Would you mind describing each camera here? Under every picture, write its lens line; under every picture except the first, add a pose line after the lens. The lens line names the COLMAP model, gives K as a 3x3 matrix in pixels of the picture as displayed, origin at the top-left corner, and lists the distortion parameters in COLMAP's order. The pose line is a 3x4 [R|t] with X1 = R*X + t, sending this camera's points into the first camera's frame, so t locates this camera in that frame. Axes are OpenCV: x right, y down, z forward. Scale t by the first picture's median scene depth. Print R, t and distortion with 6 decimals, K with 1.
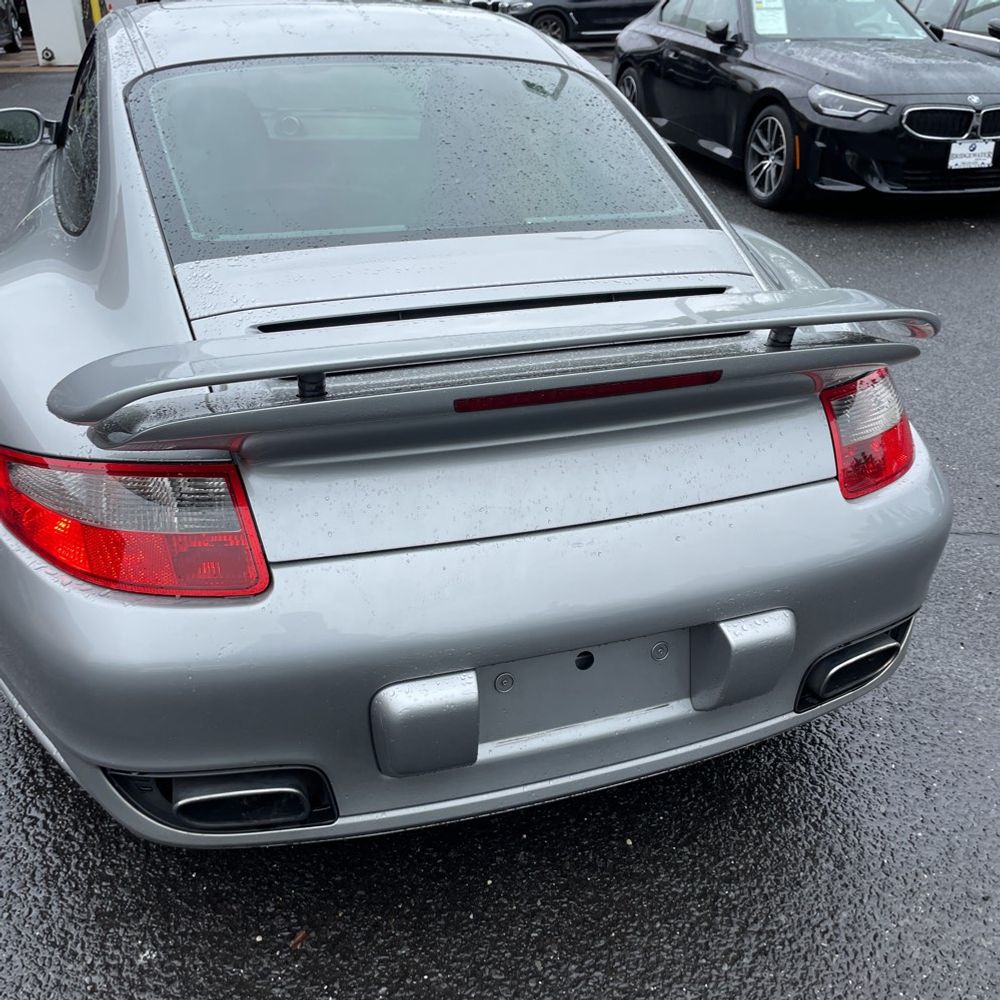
lens RADIAL K [[992.0, 0, 500.1], [0, 992.0, 499.8], [0, 0, 1]] dist [0.098607, -0.119182]
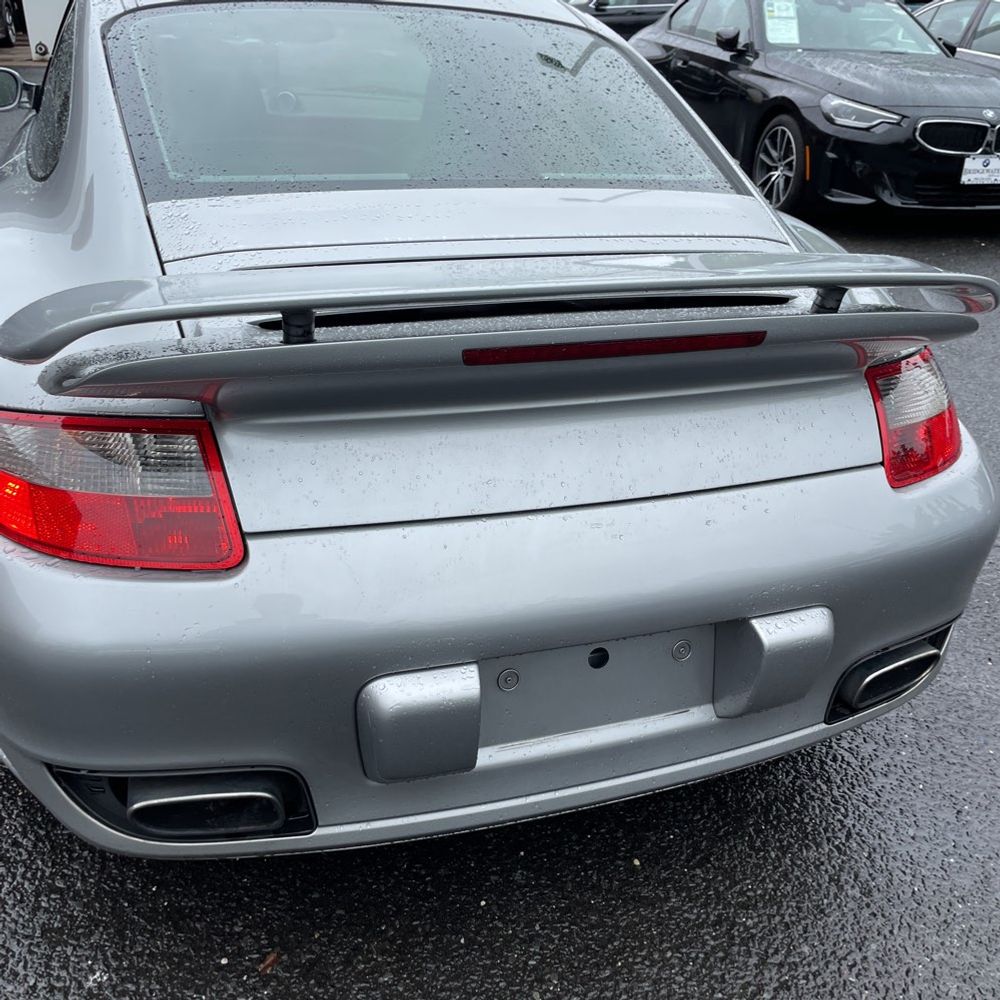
lens RADIAL K [[996.1, 0, 508.4], [0, 996.1, 524.5], [0, 0, 1]] dist [0.092692, -0.109840]
pose [[0.999456, 0.027236, 0.018600, -0.013957], [-0.027331, 0.999614, 0.004909, 0.035061], [-0.018459, -0.005415, 0.999815, 0.094997]]
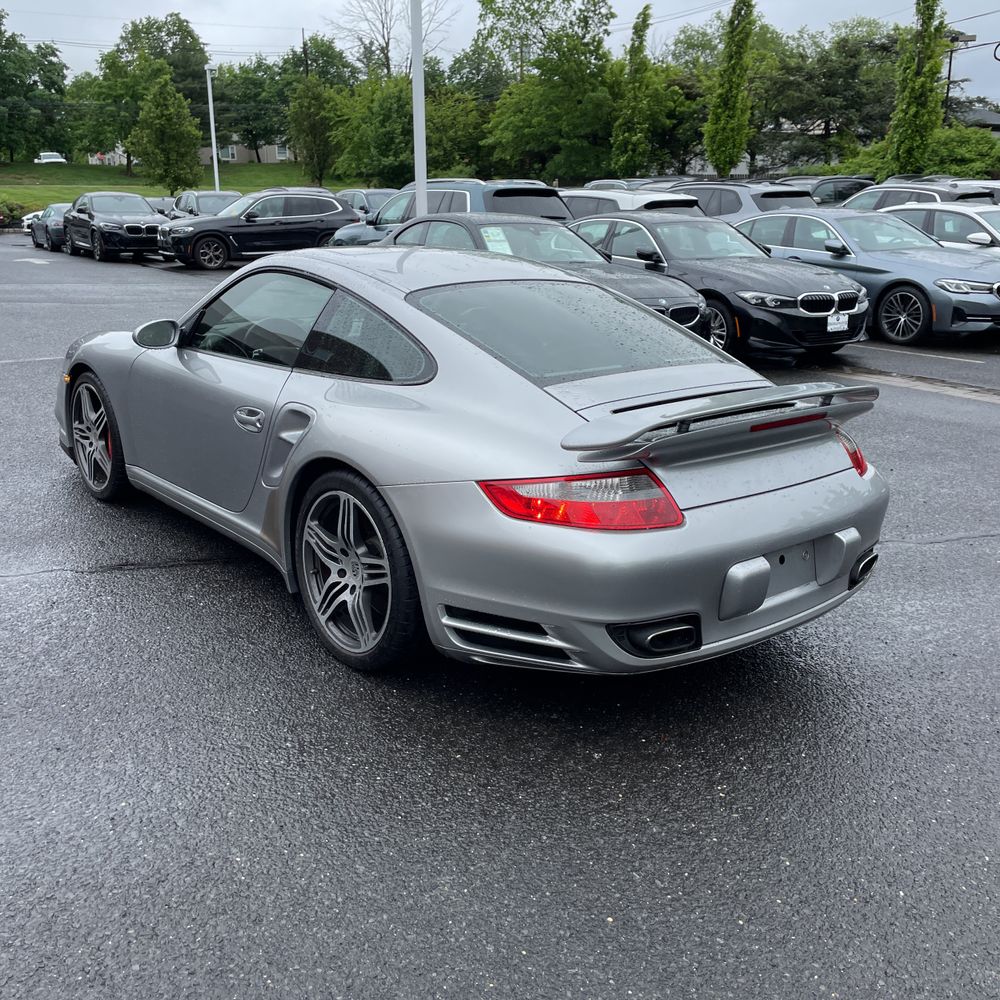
lens RADIAL K [[992.0, 0, 500.1], [0, 992.0, 499.8], [0, 0, 1]] dist [0.098607, -0.119182]
pose [[0.934434, -0.092660, 0.343870, -1.008524], [0.155983, 0.974505, -0.161277, 0.249387], [-0.320158, 0.204340, 0.925064, -0.637648]]
